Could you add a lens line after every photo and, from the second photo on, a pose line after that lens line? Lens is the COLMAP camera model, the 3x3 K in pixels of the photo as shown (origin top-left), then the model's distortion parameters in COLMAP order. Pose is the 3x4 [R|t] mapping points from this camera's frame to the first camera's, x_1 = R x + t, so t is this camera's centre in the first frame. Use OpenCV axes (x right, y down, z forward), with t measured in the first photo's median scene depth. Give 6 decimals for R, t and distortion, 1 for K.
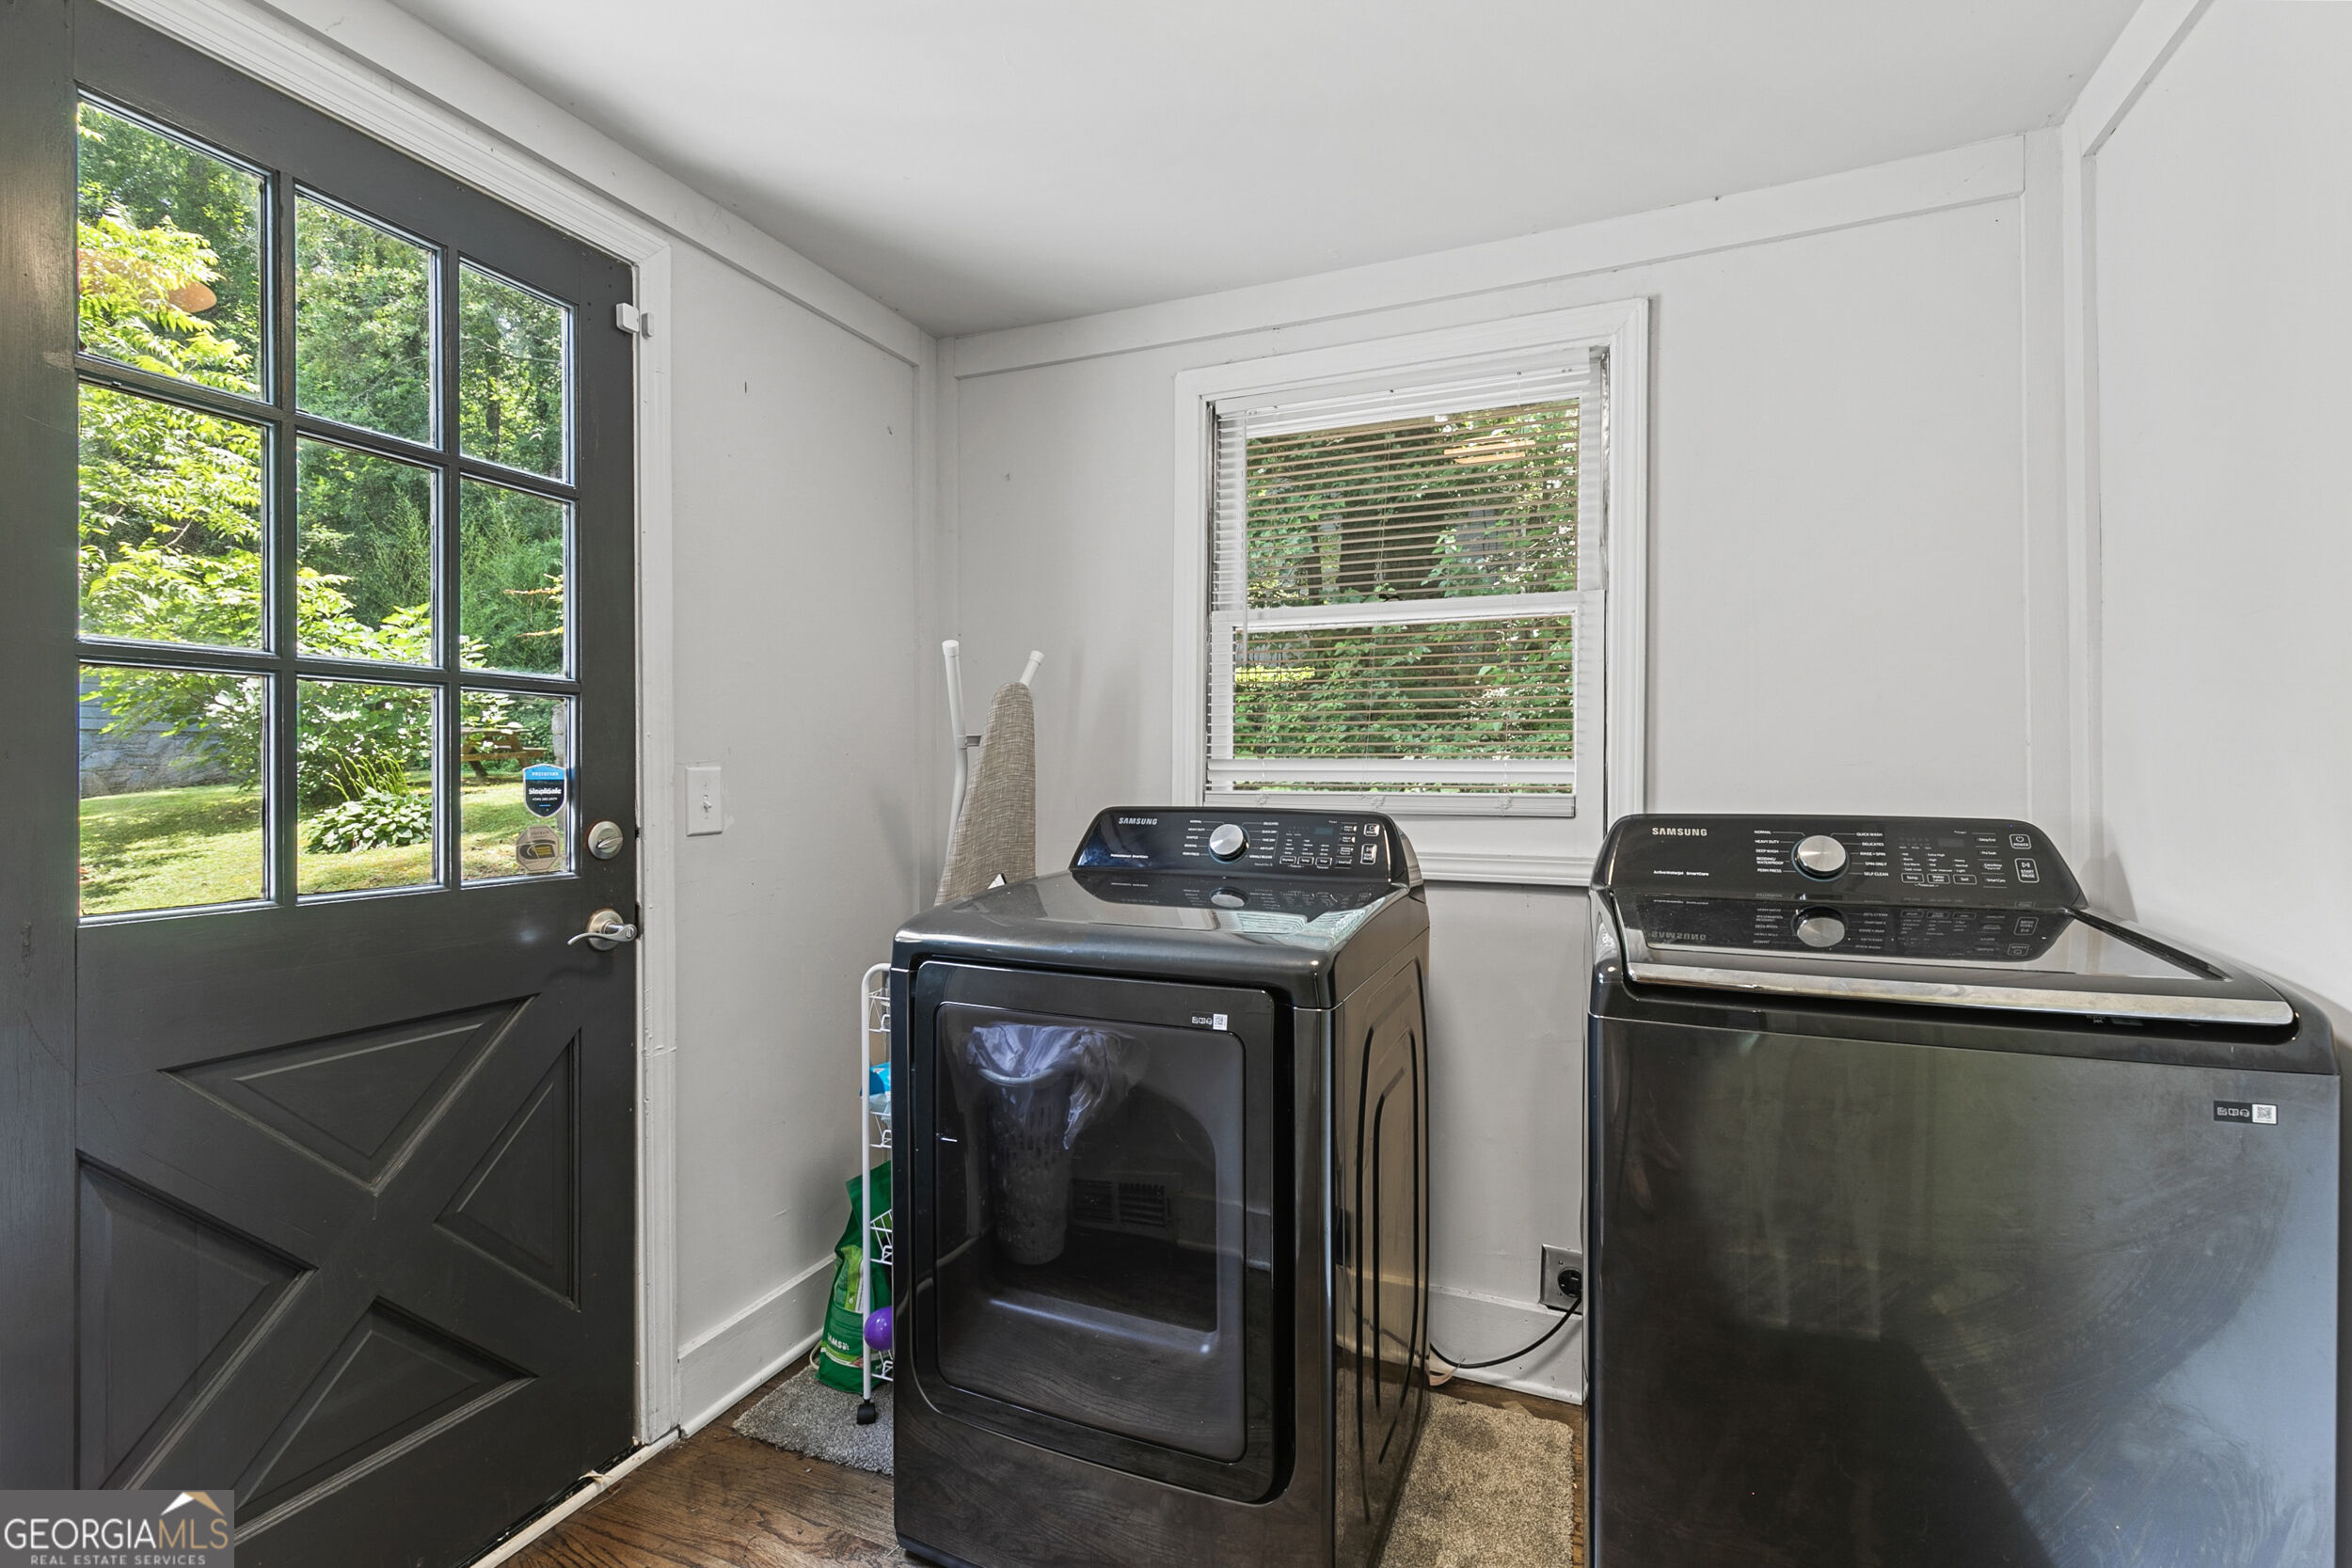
lens RADIAL K [[1062.6, 0, 1177.0], [0, 1062.6, 768.3], [0, 0, 1]] dist [0.004448, -0.000070]
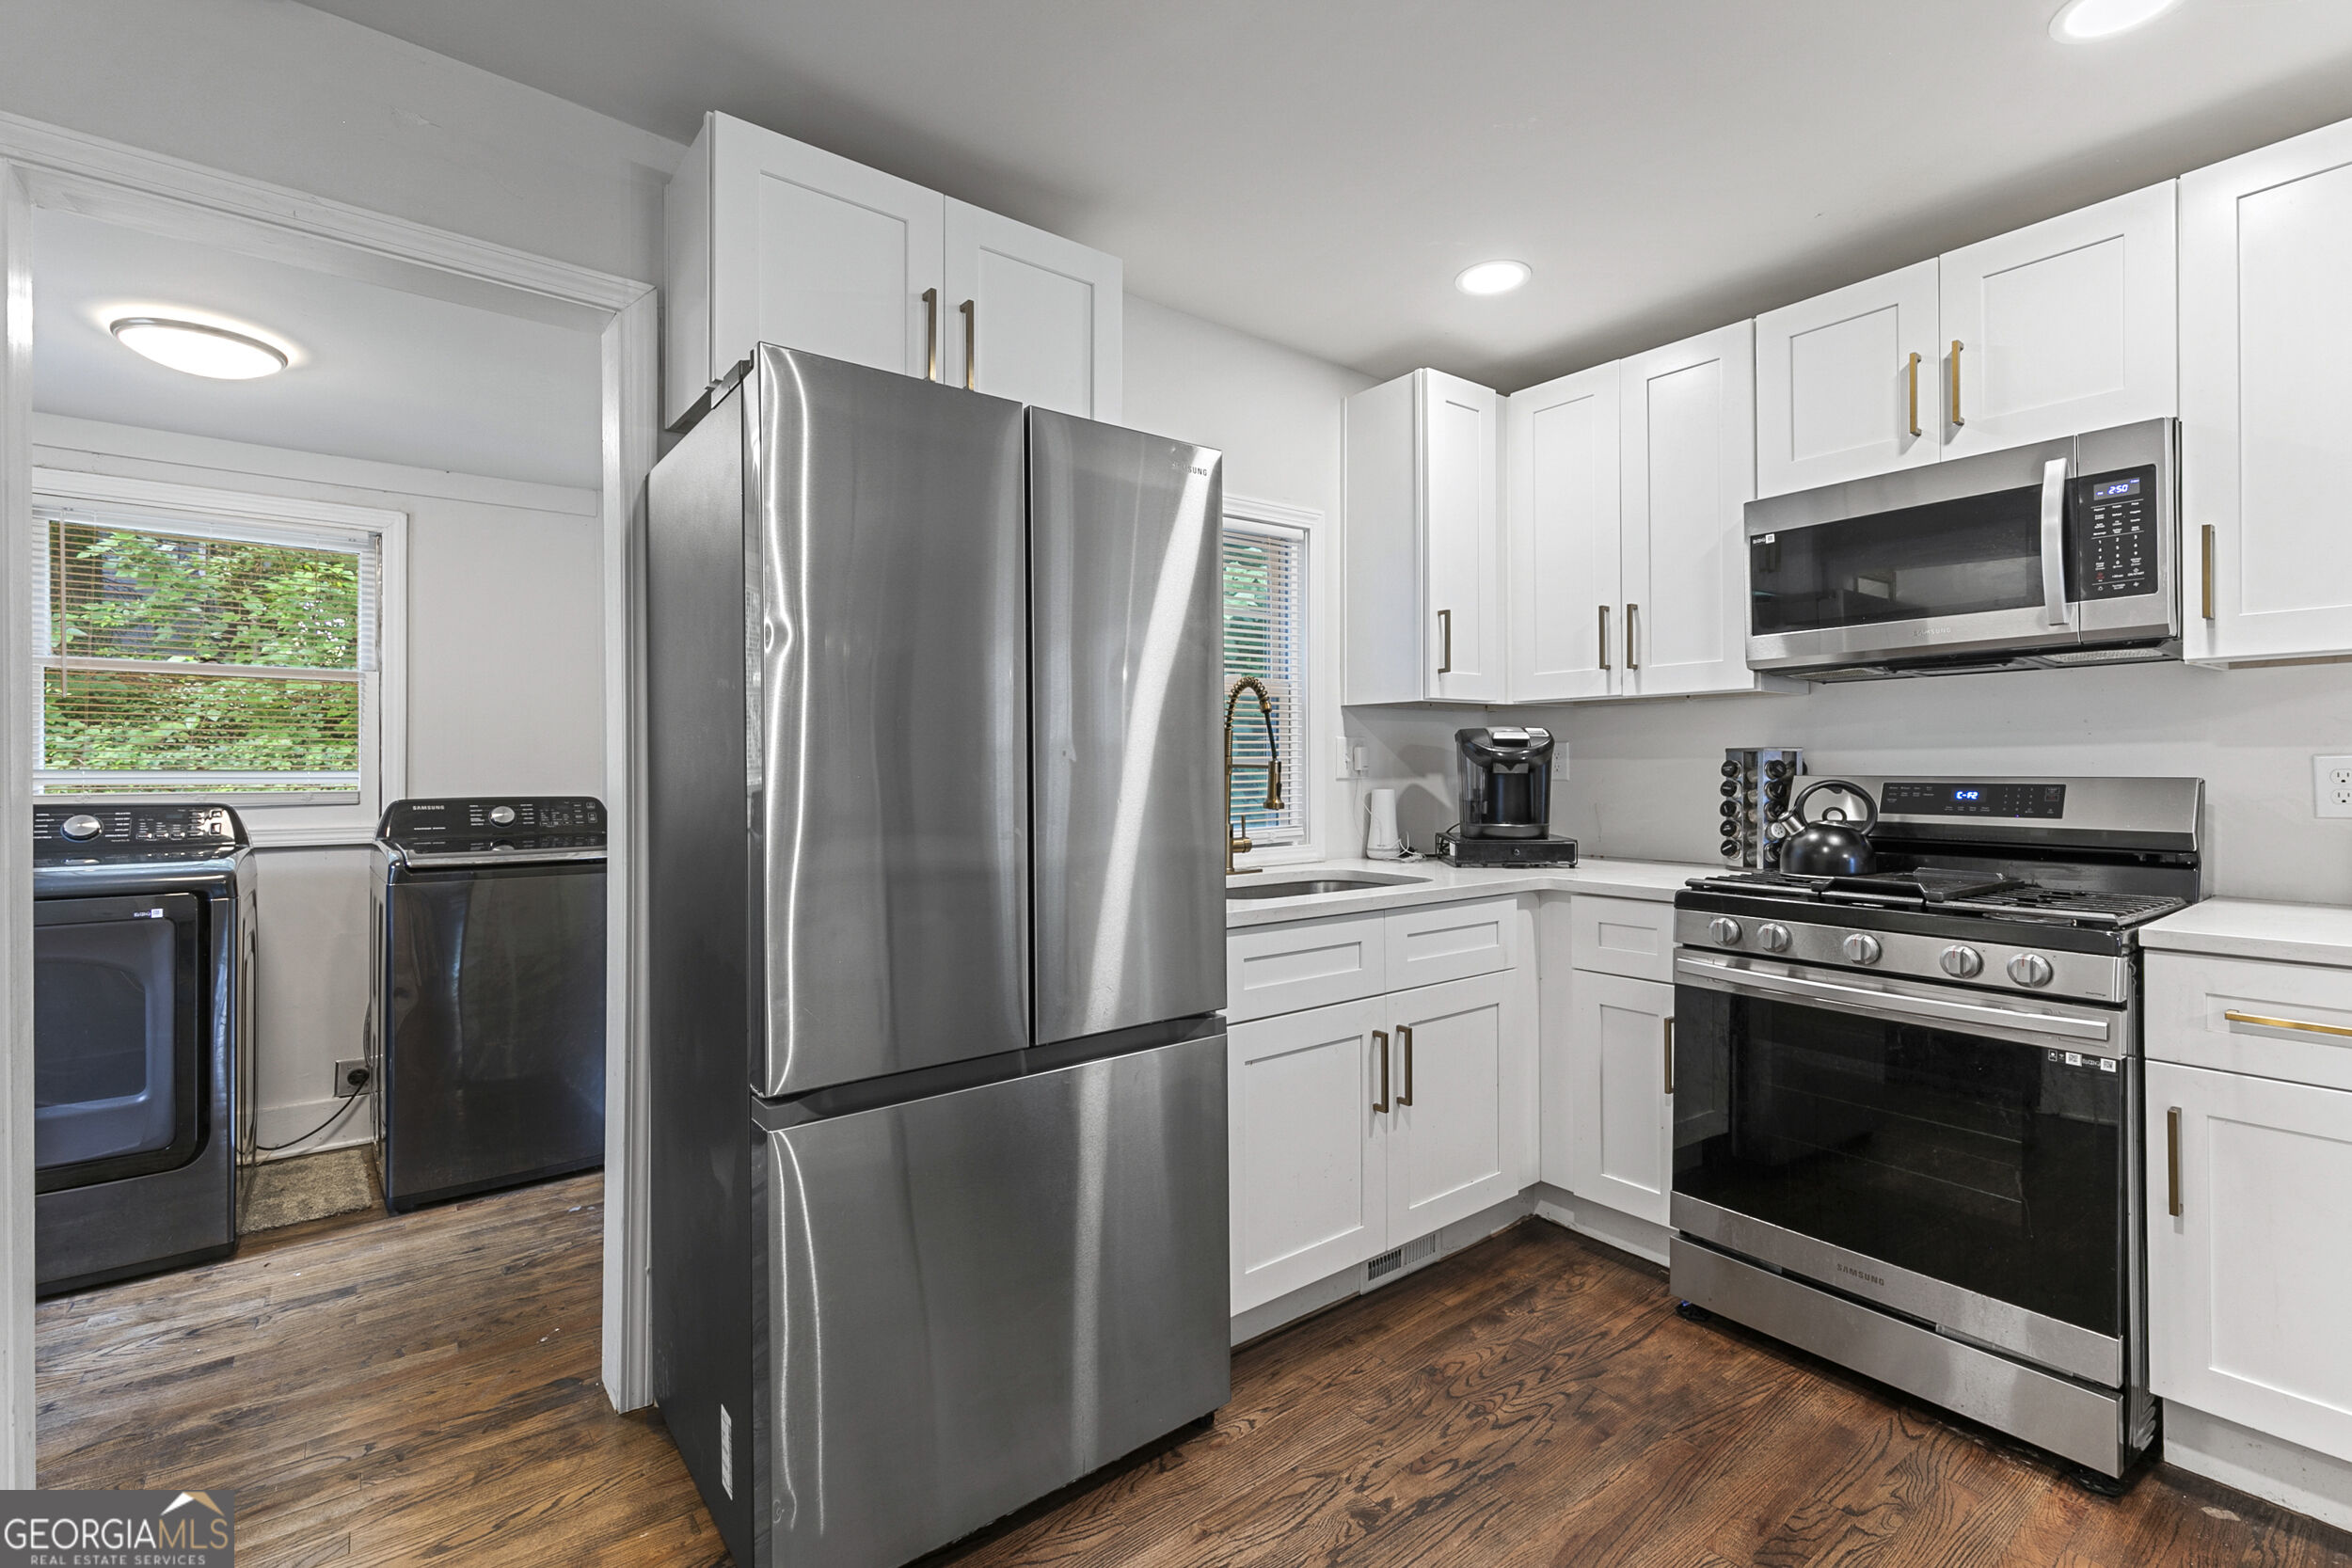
lens RADIAL K [[1062.6, 0, 1177.0], [0, 1062.6, 768.3], [0, 0, 1]] dist [0.004448, -0.000070]
pose [[0.485208, 0.000226, 0.874399, -0.508703], [0.004041, 0.999989, -0.002501, -0.001247], [-0.874390, 0.004747, 0.485201, -1.025062]]
